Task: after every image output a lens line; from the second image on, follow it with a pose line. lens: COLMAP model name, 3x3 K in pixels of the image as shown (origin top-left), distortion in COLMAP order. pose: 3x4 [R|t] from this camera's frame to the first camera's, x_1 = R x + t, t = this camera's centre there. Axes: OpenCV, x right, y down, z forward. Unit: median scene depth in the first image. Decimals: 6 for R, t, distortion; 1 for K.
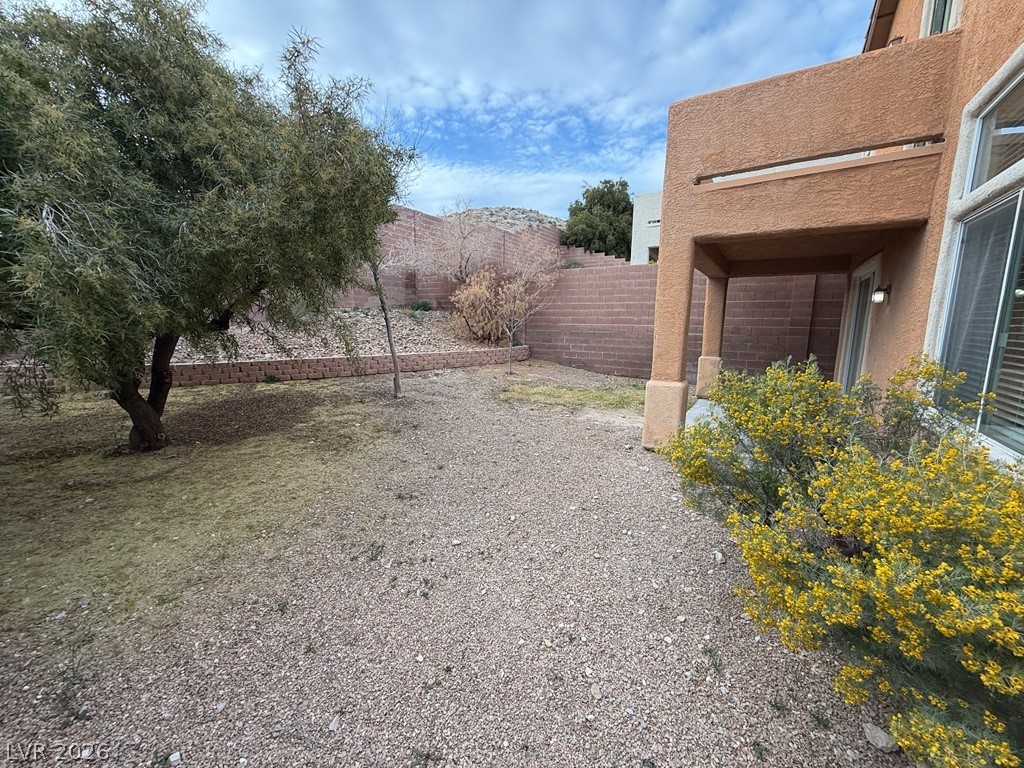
lens RADIAL K [[409.1, 0, 511.4], [0, 409.1, 383.0], [0, 0, 1]] dist [0.001651, -0.000640]
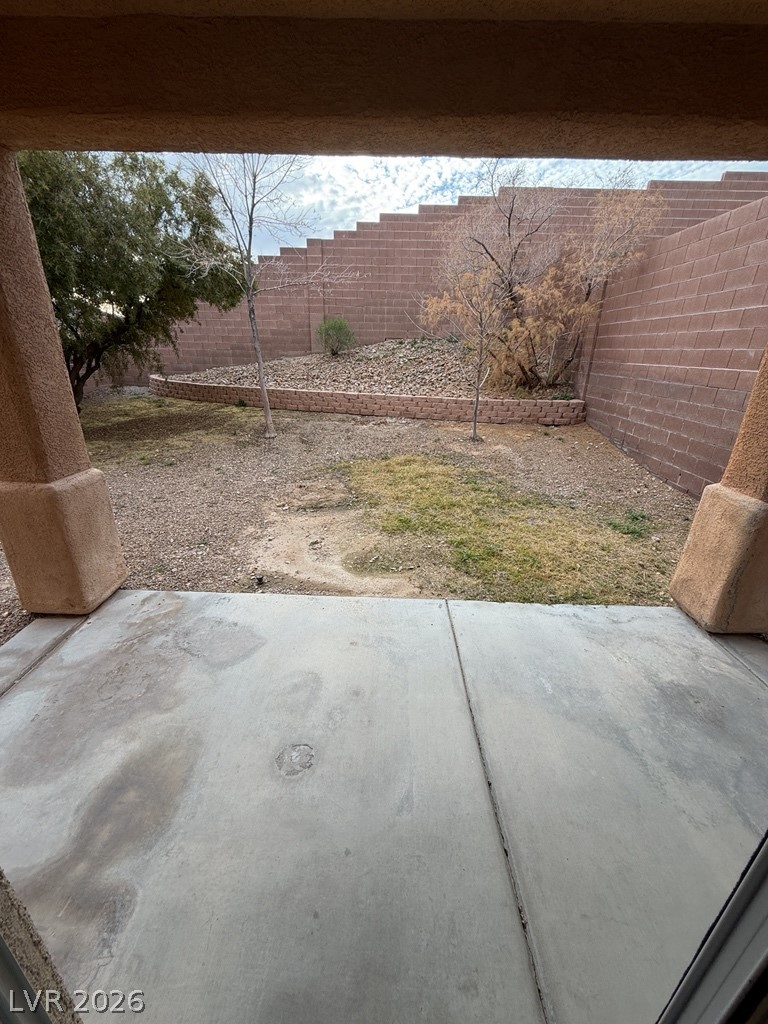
lens RADIAL K [[409.1, 0, 381.9], [0, 409.1, 511.3], [0, 0, 1]] dist [0.001651, -0.000640]
pose [[0.521618, 0.314309, -0.793173, 0.455272], [-0.143153, 0.948731, 0.281809, -0.074332], [0.841083, -0.033452, 0.539870, 0.494545]]
